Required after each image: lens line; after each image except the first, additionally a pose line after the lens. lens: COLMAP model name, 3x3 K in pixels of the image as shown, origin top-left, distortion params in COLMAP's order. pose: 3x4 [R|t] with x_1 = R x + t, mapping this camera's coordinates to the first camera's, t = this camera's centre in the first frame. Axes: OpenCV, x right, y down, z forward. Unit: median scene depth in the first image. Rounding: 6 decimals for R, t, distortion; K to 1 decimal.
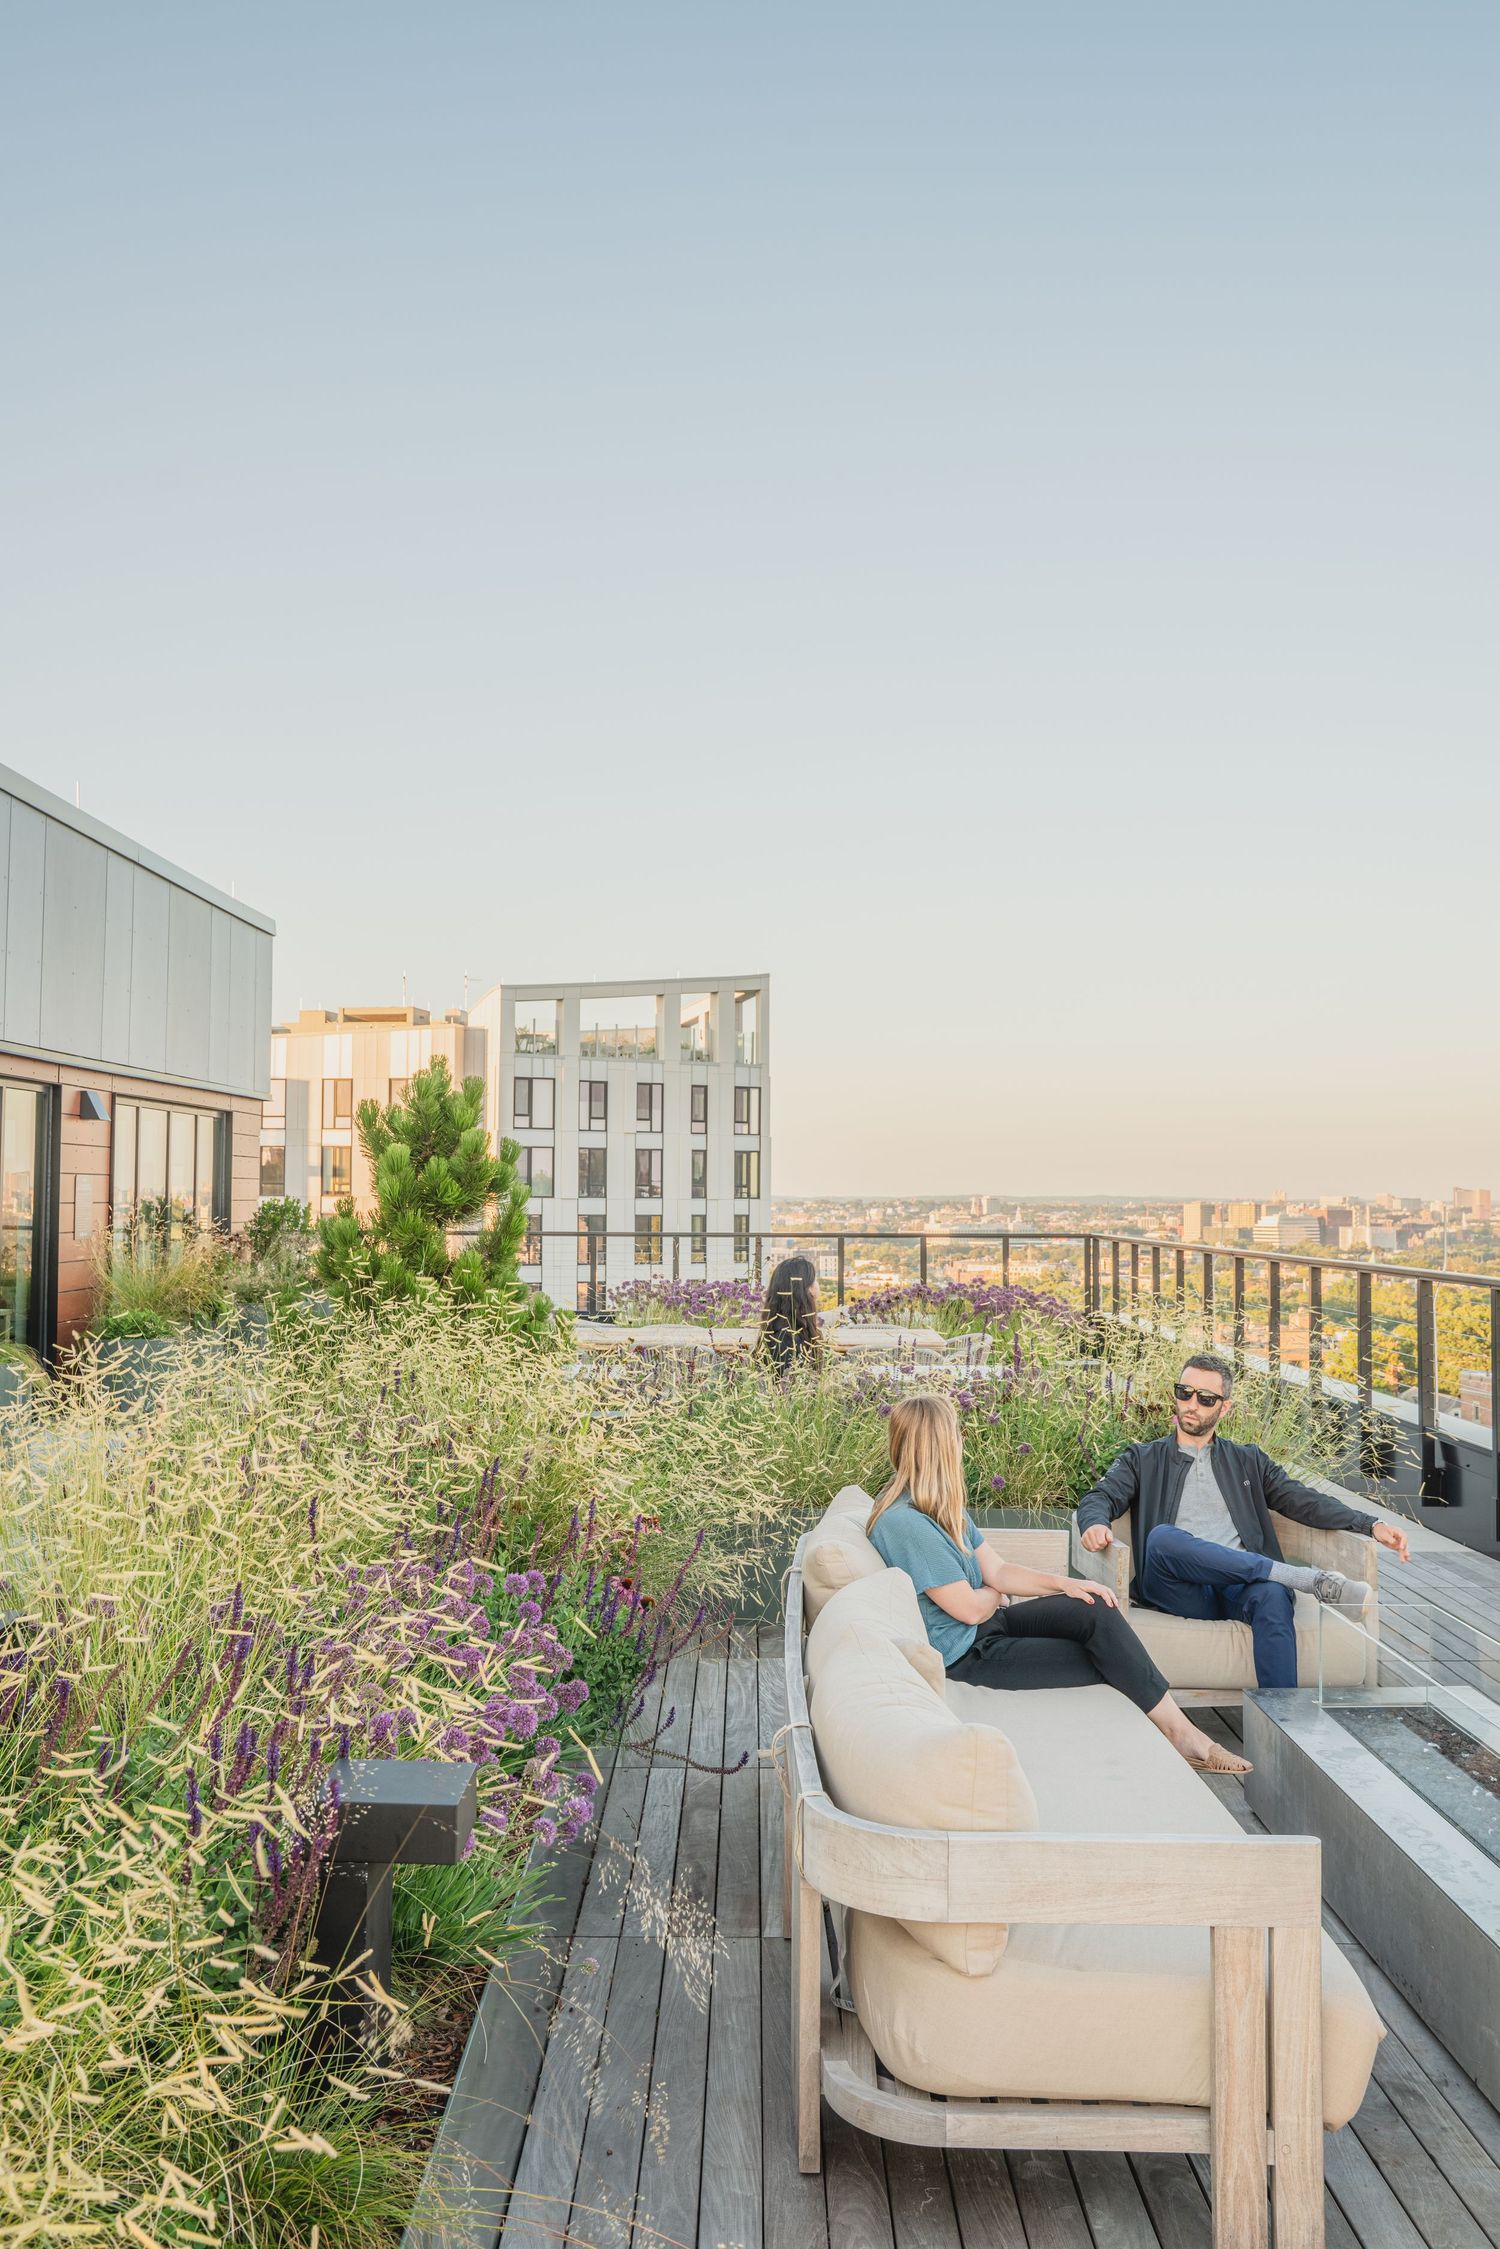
lens RADIAL K [[1998.8, 0, 753.9], [0, 1998.8, 1131.8], [0, 0, 1]] dist [0.059038, 0.000606]
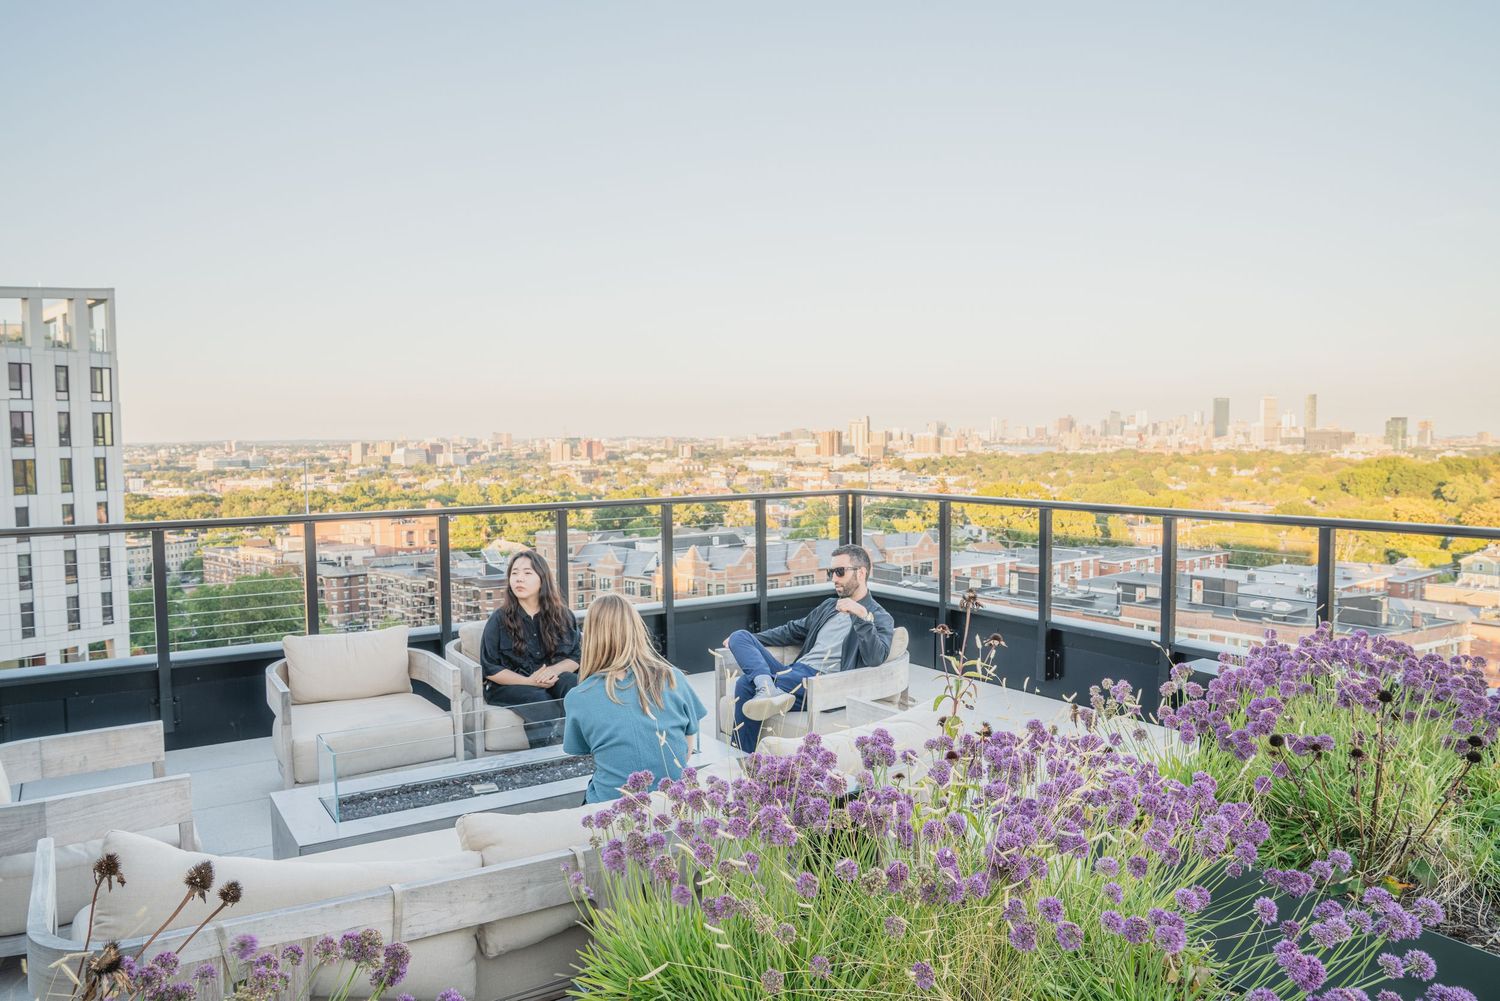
lens RADIAL K [[1066.0, 0, 740.5], [0, 1066.0, 495.9], [0, 0, 1]] dist [-0.045595, 0.019610]
pose [[0.846307, -0.041747, 0.531057, -0.018705], [-0.004391, 0.996344, 0.085320, 0.002965], [-0.532677, -0.074539, 0.843030, 0.121946]]
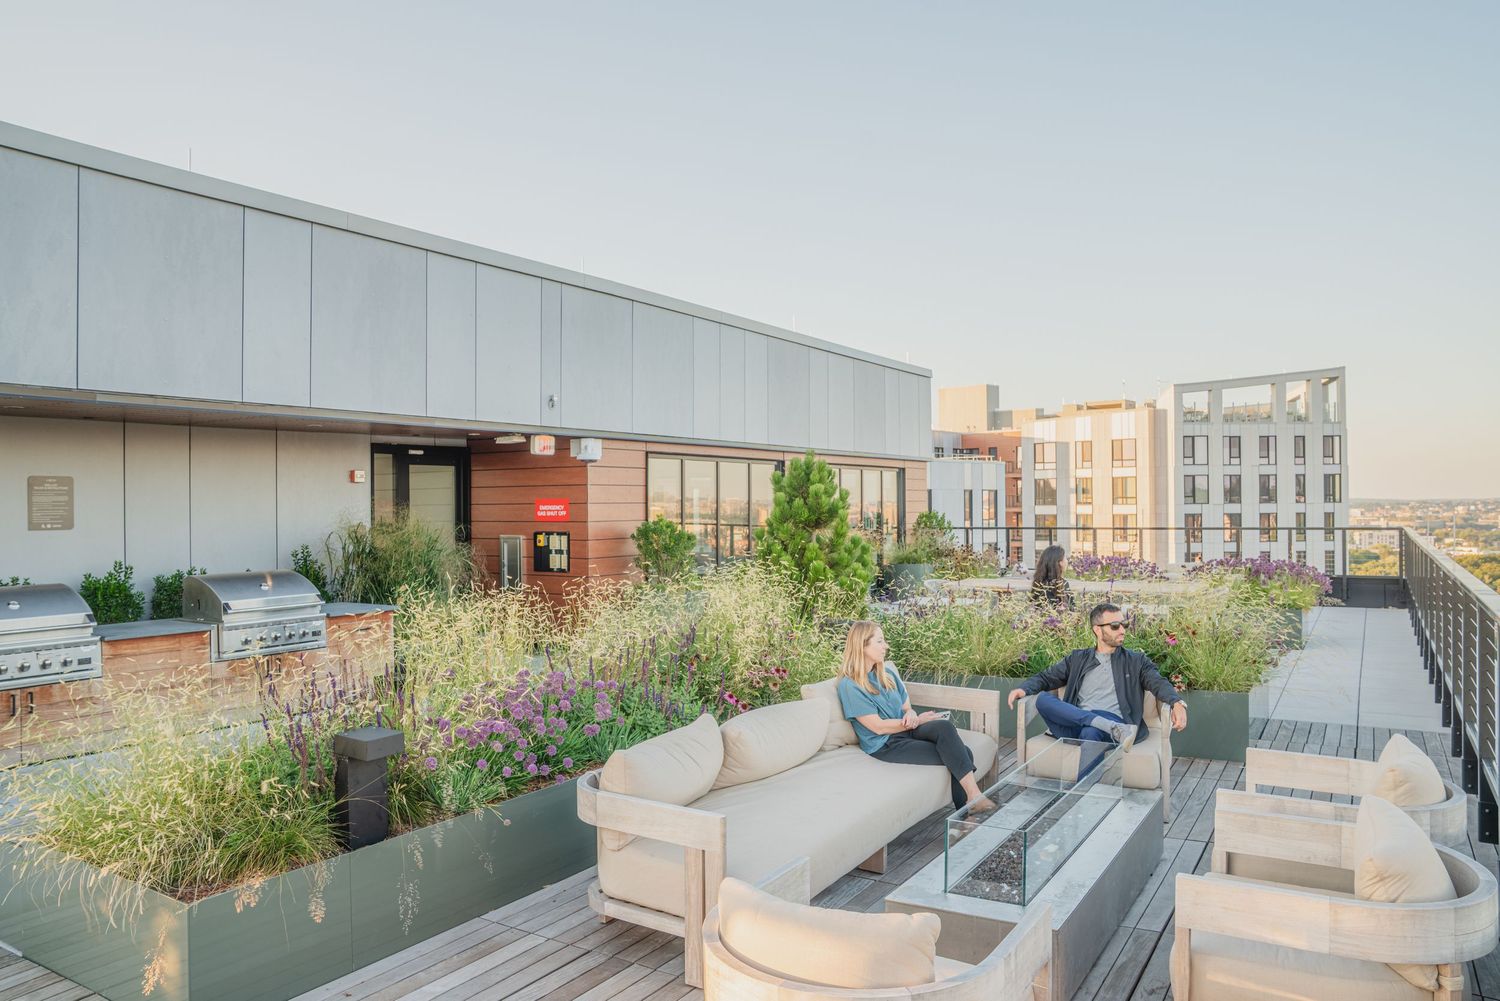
lens RADIAL K [[1066.0, 0, 758.9], [0, 1066.0, 499.8], [0, 0, 1]] dist [-0.045595, 0.019610]
pose [[0.862687, -0.015823, -0.505491, 0.028098], [0.029982, 0.999353, 0.019886, -0.000705], [0.504849, -0.032311, 0.862603, 0.000957]]
